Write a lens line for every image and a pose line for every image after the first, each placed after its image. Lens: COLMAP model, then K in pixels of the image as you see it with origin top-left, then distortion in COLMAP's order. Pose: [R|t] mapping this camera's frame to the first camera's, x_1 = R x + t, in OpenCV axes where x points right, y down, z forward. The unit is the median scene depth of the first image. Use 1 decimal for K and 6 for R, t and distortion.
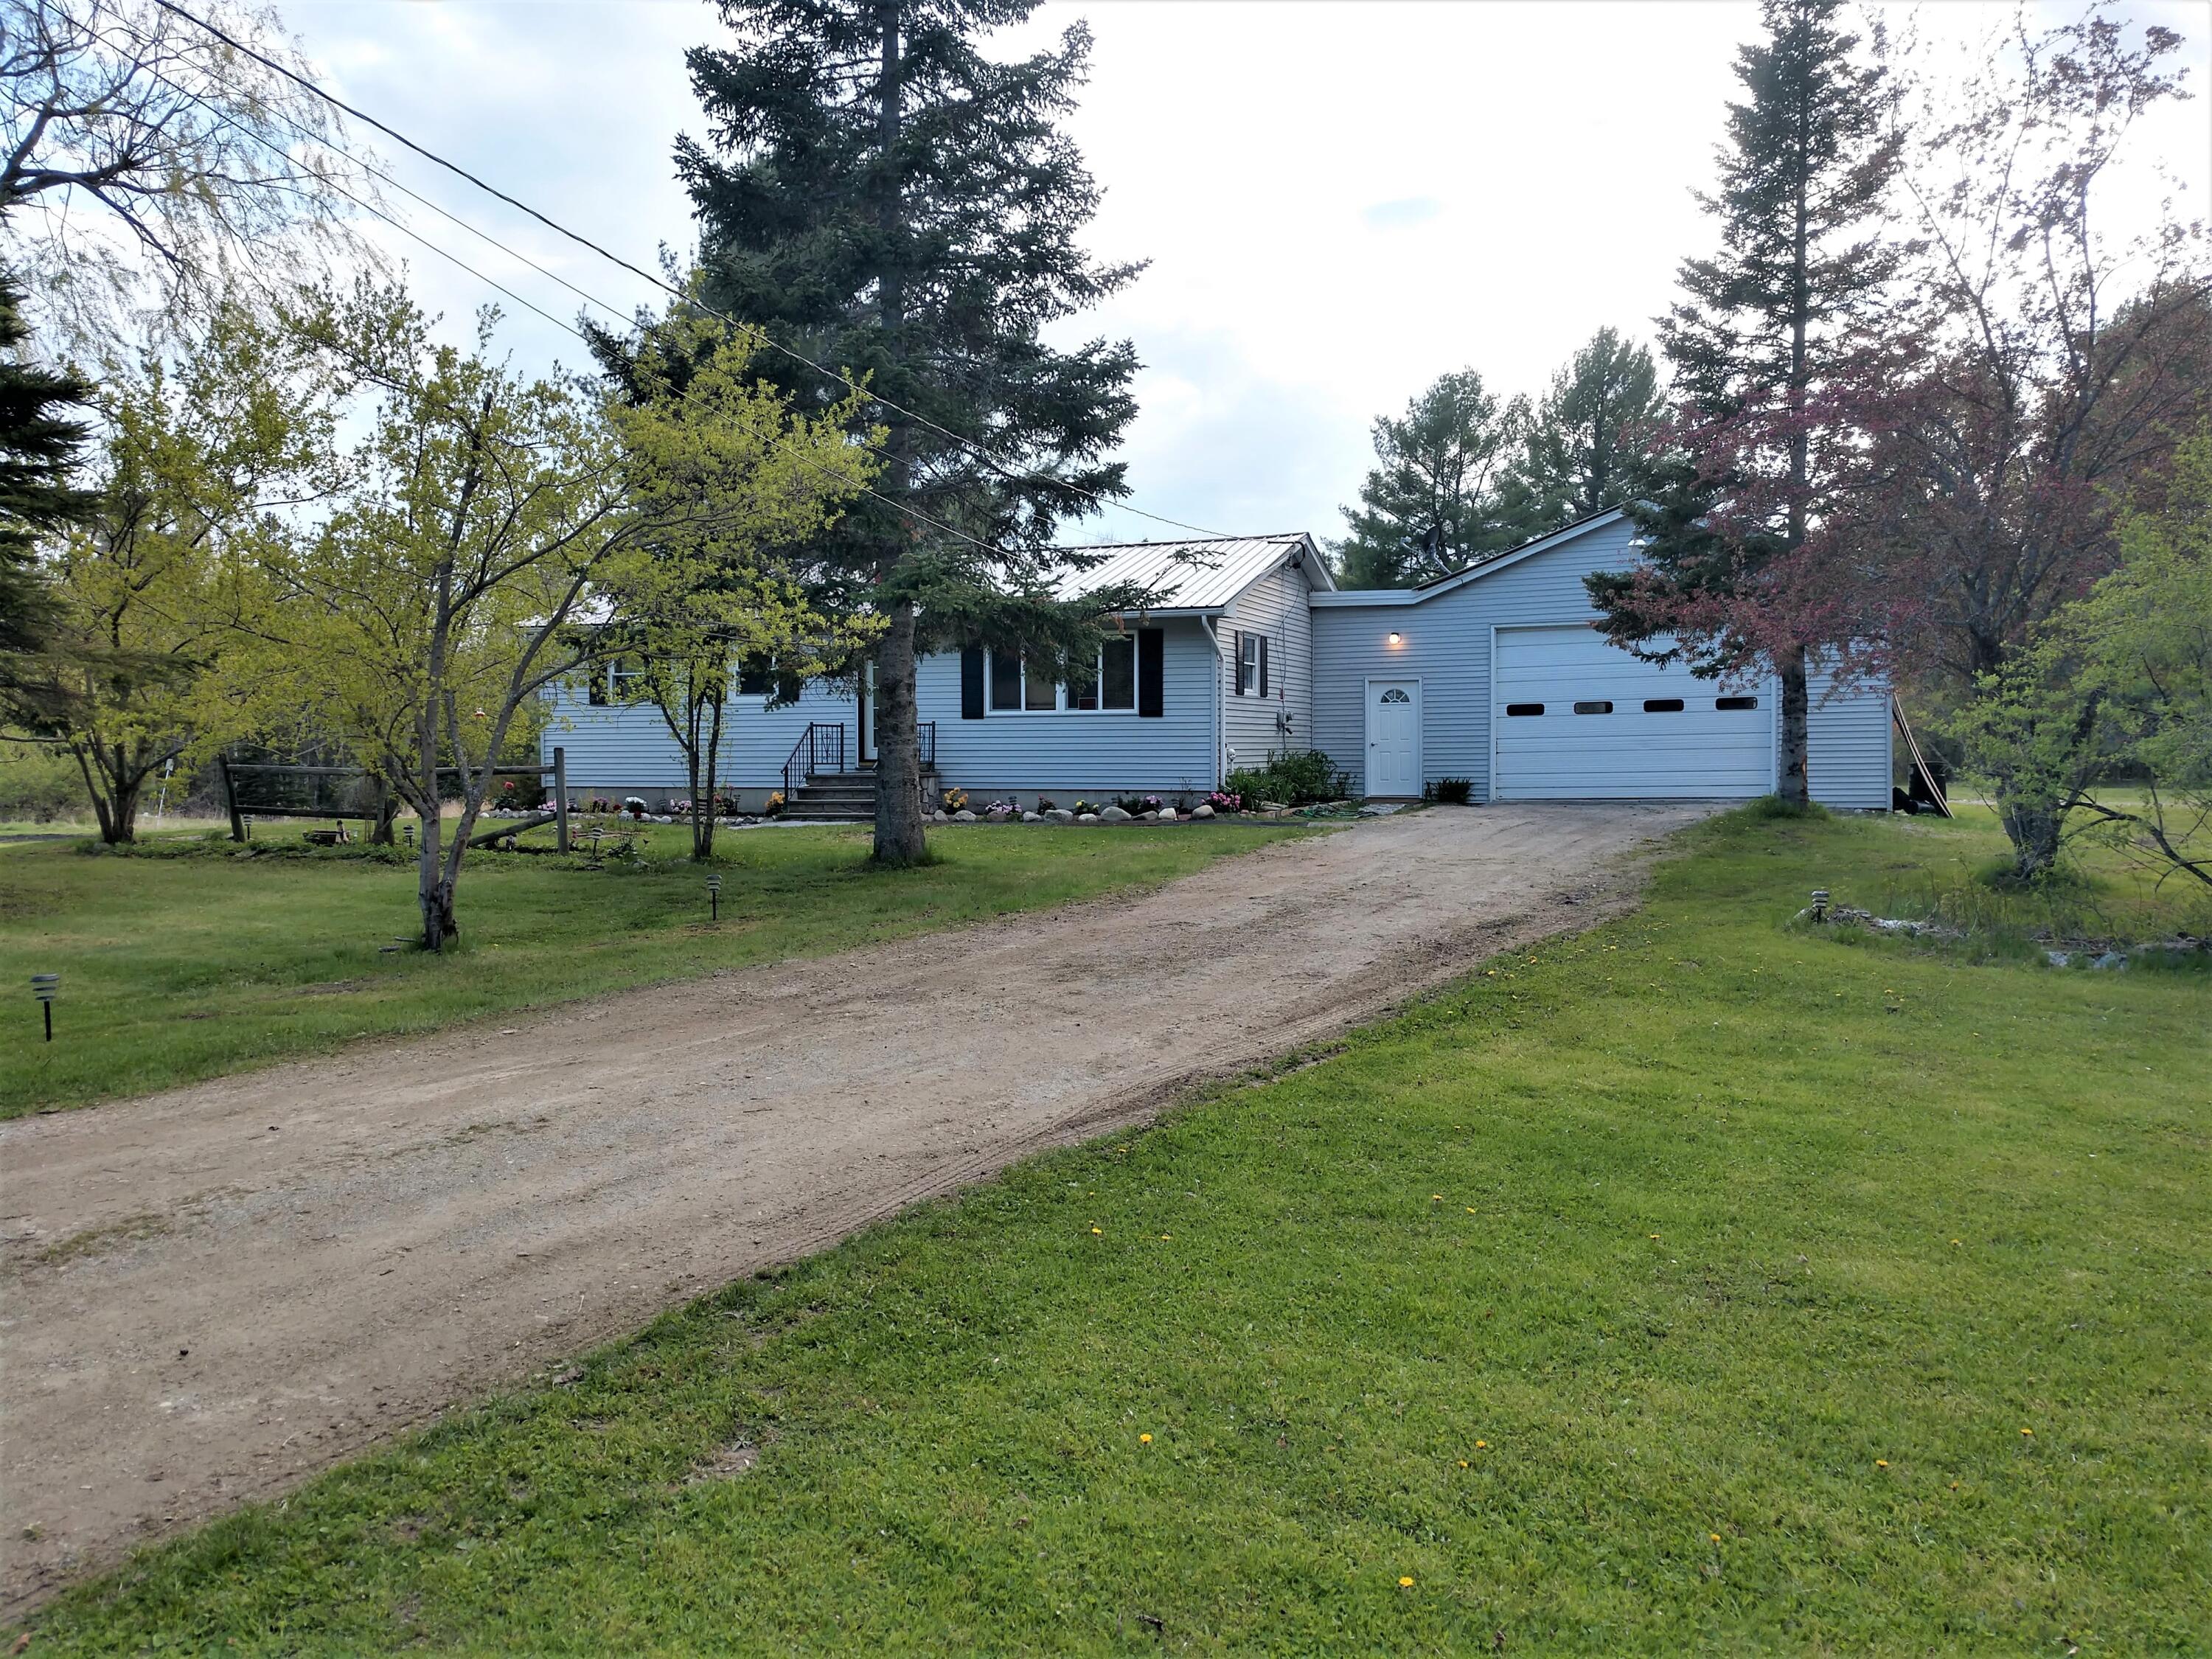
lens RADIAL K [[1709.7, 0, 1106.0], [0, 1709.7, 829.5], [0, 0, 1]] dist [-0.004998, -0.000966]
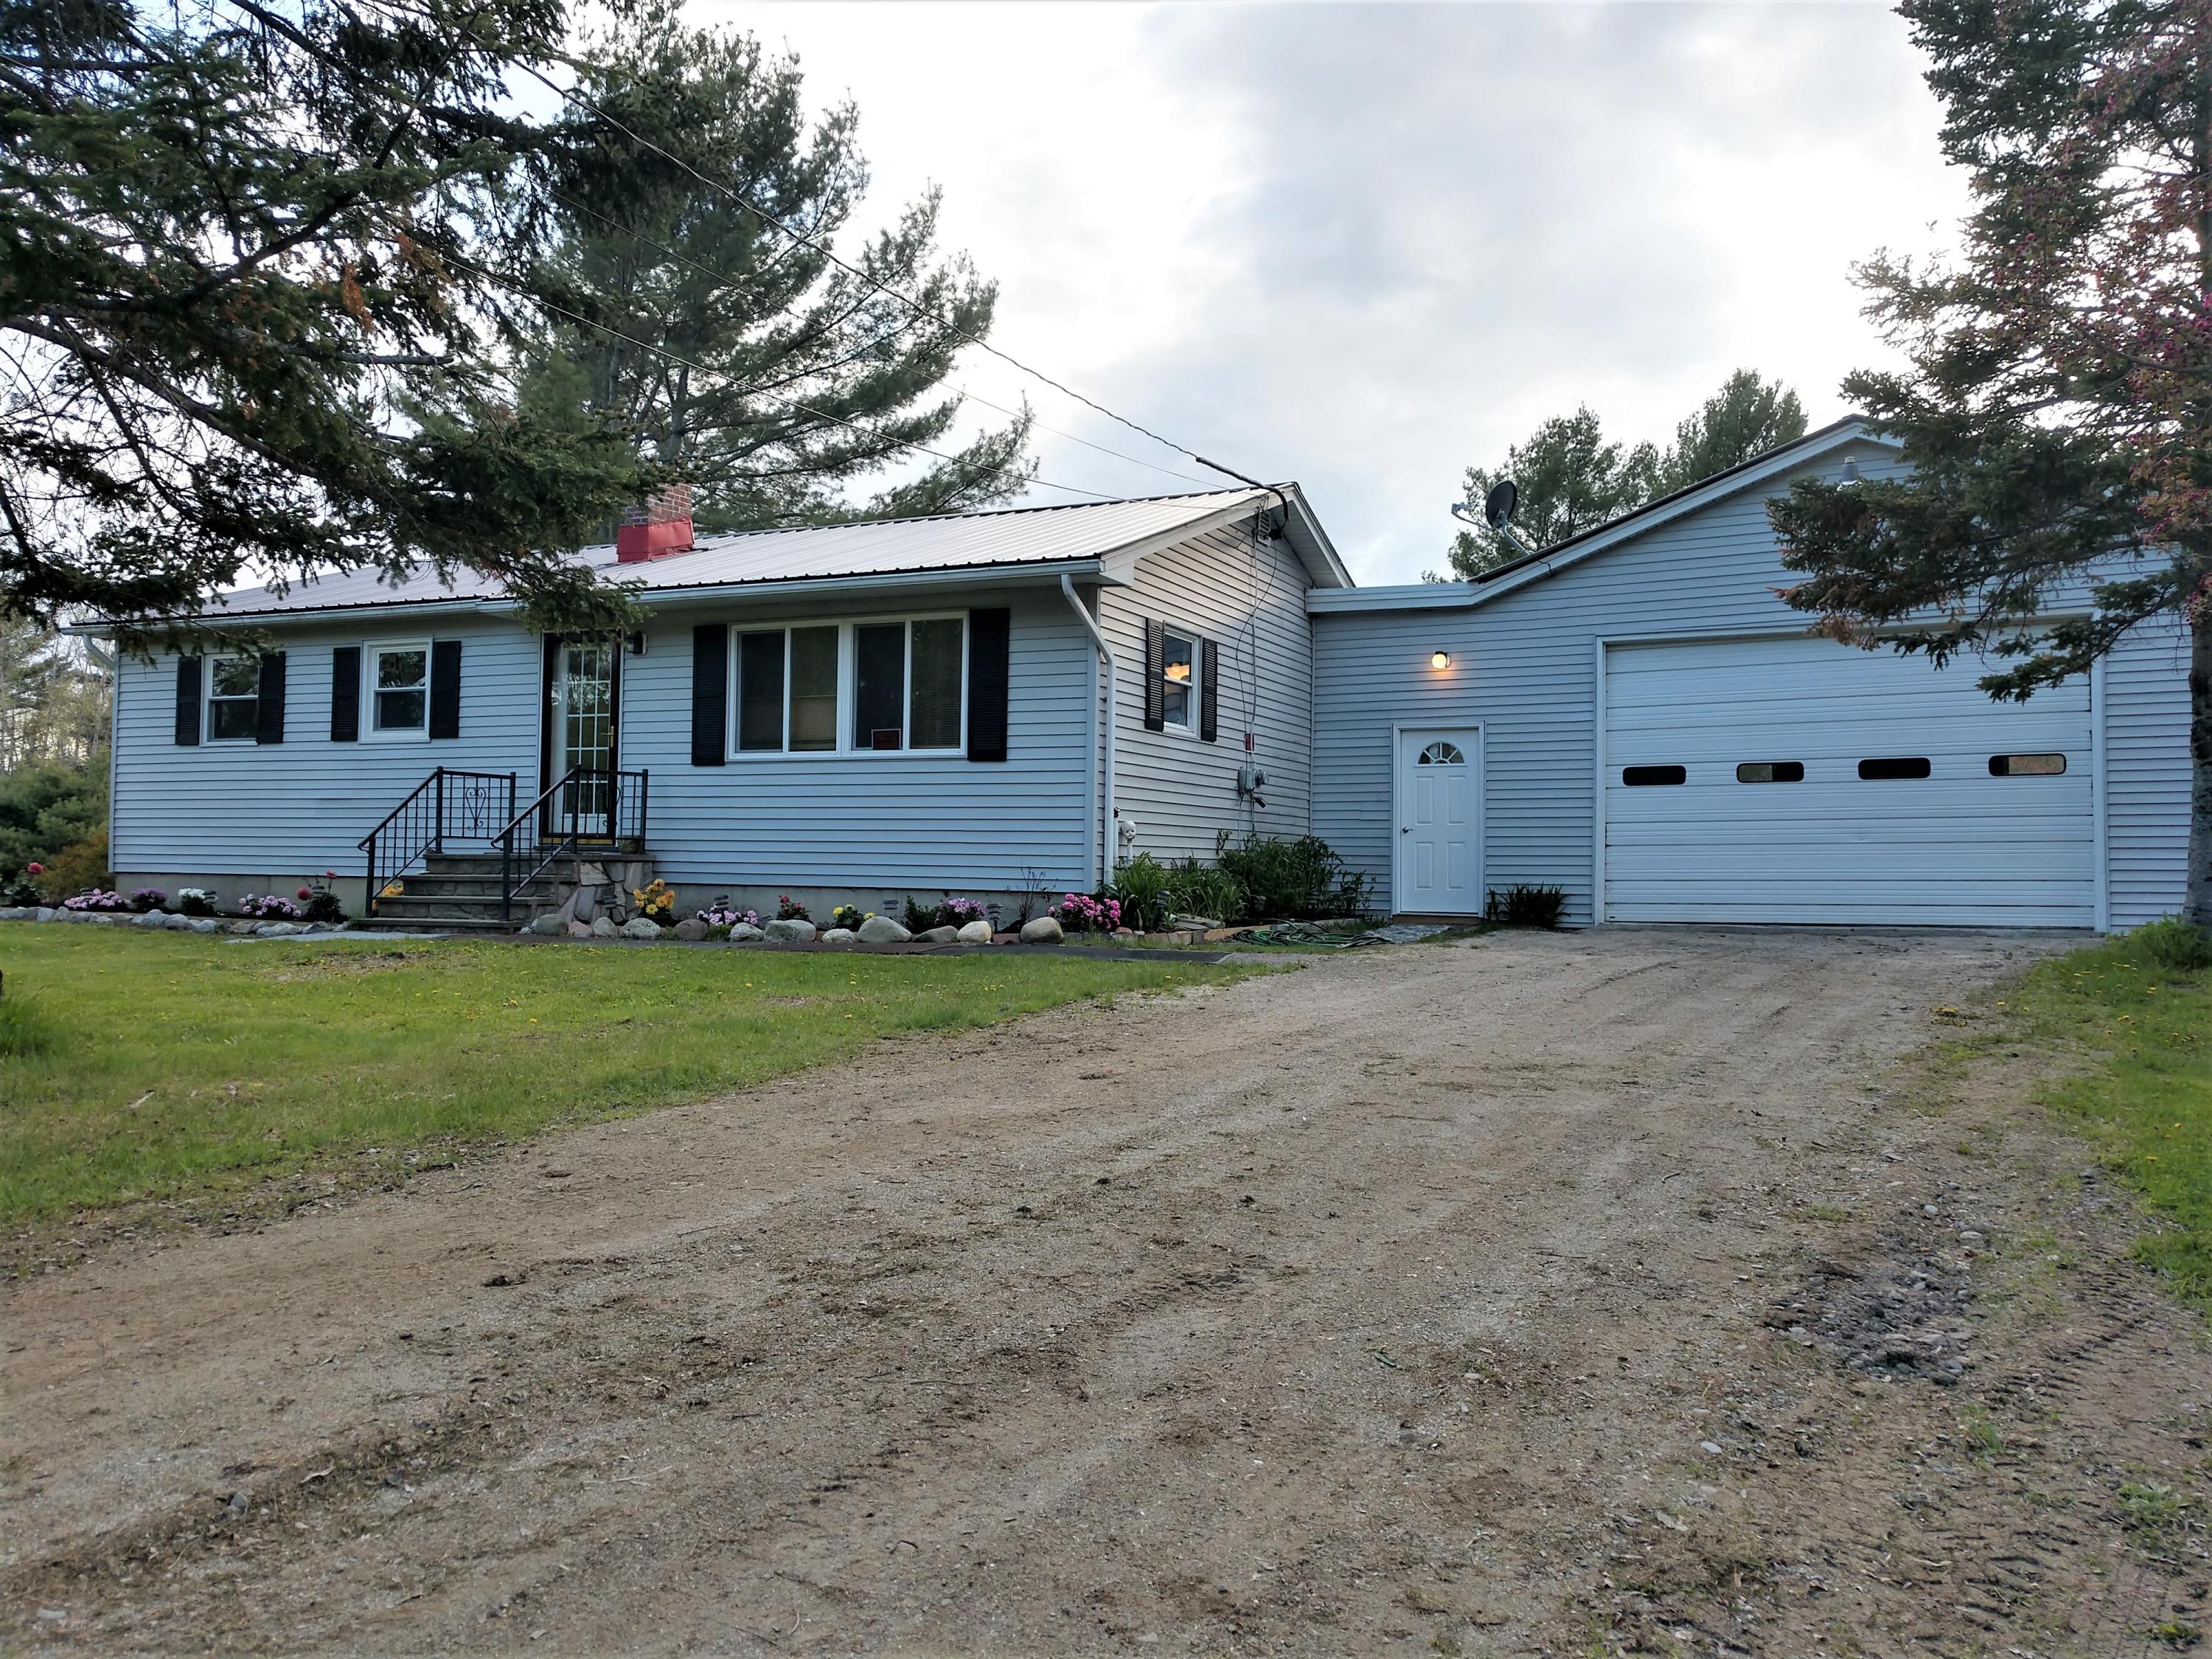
lens RADIAL K [[1743.7, 0, 1106.0], [0, 1743.7, 829.5], [0, 0, 1]] dist [0.043977, 0.001152]
pose [[0.998032, 0.018213, -0.060004, 0.097102], [-0.022356, 0.997358, -0.069114, -0.003767], [0.058587, 0.070319, 0.995803, 0.405522]]
